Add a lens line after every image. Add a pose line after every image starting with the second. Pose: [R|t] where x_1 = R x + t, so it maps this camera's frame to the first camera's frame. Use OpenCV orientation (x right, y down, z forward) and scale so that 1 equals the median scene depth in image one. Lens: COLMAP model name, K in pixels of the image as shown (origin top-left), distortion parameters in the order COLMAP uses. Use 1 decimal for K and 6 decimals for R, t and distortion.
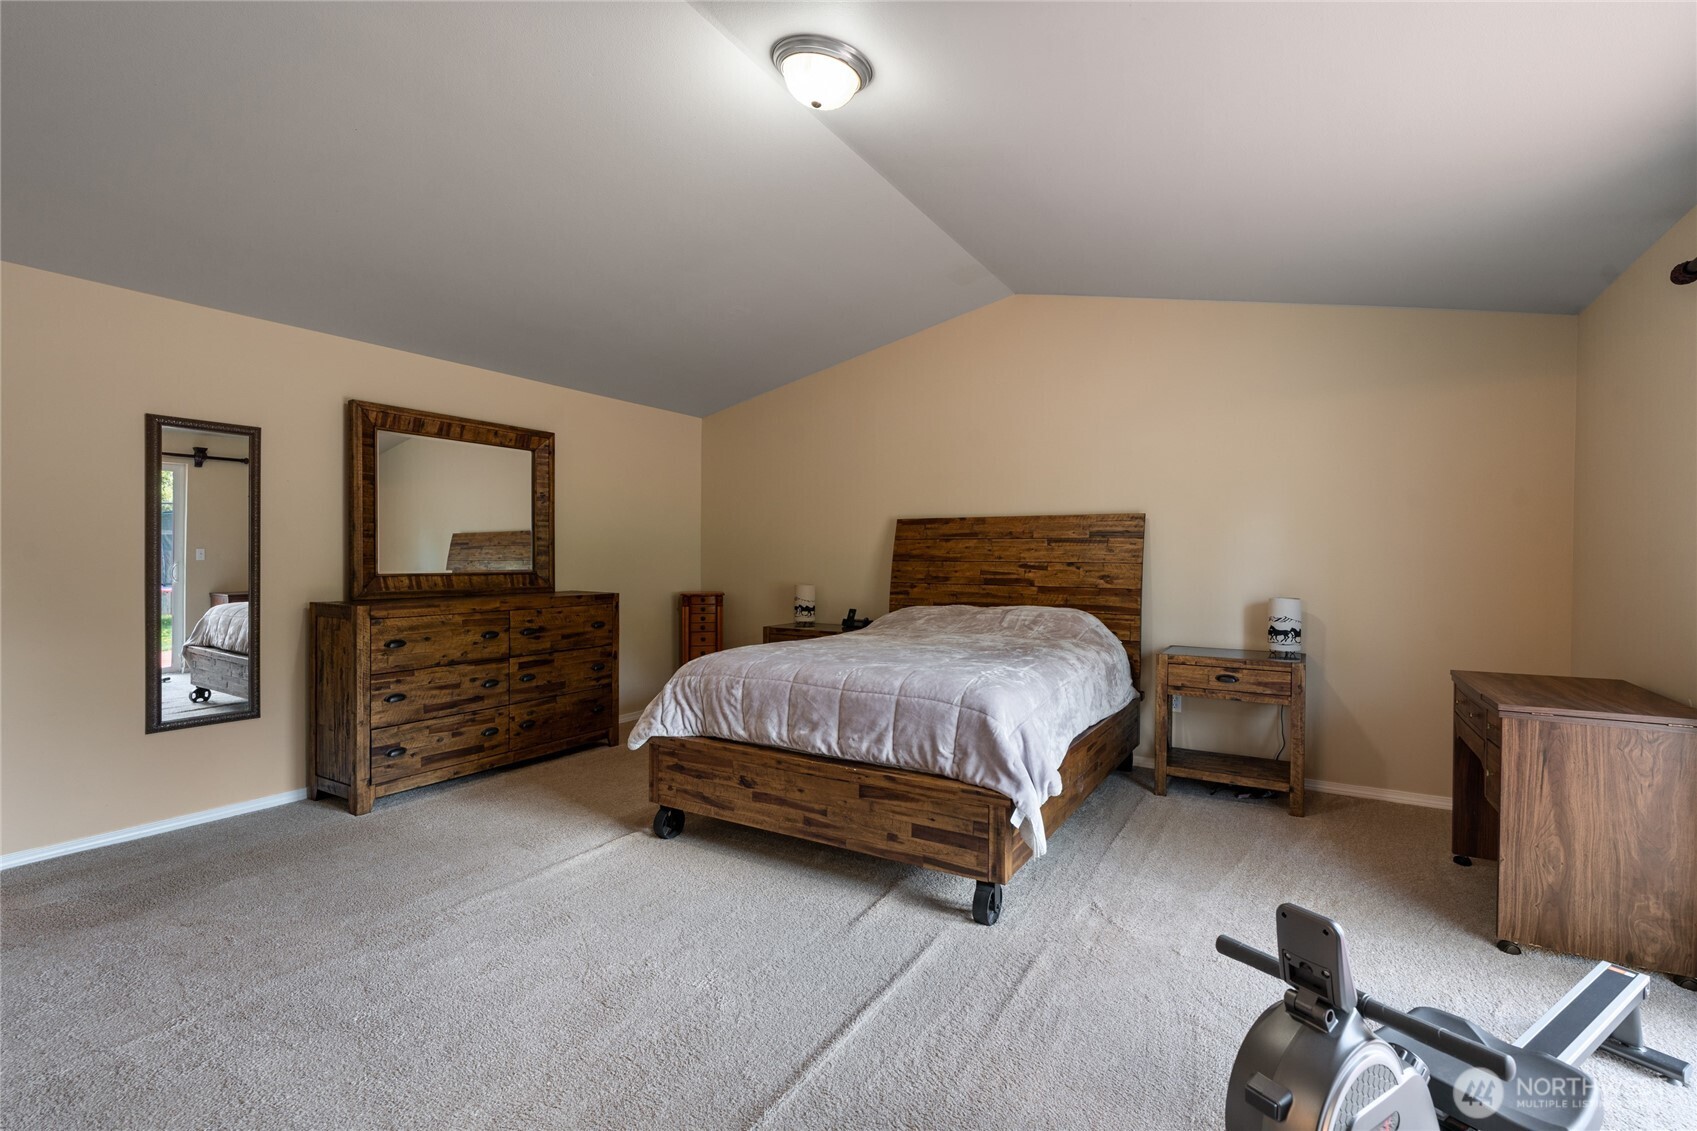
lens RADIAL K [[765.3, 0, 850.3], [0, 765.3, 565.5], [0, 0, 1]] dist [-0.006082, 0.000942]
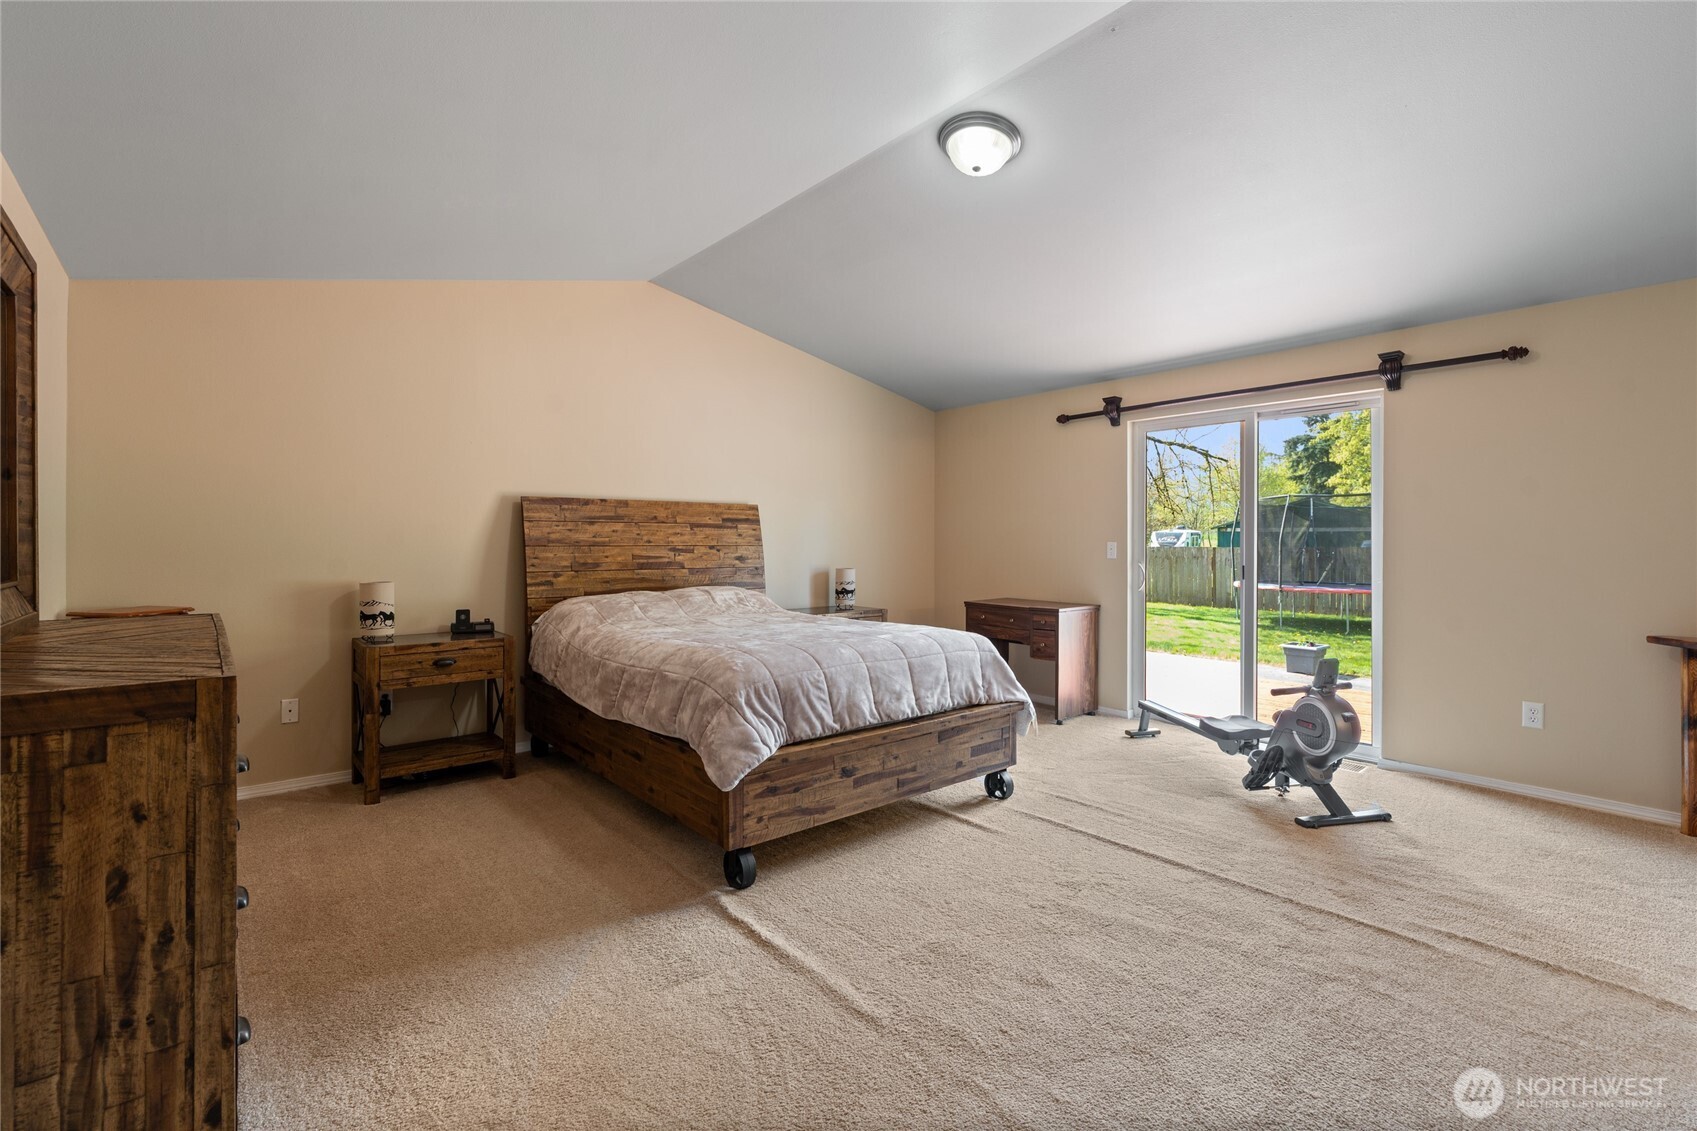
lens RADIAL K [[765.3, 0, 852.8], [0, 765.3, 548.4], [0, 0, 1]] dist [-0.006082, 0.000942]
pose [[0.319067, -0.014027, 0.947628, -0.705027], [0.013485, 0.999856, 0.010260, -0.008641], [-0.947636, 0.009505, 0.319210, 0.452814]]
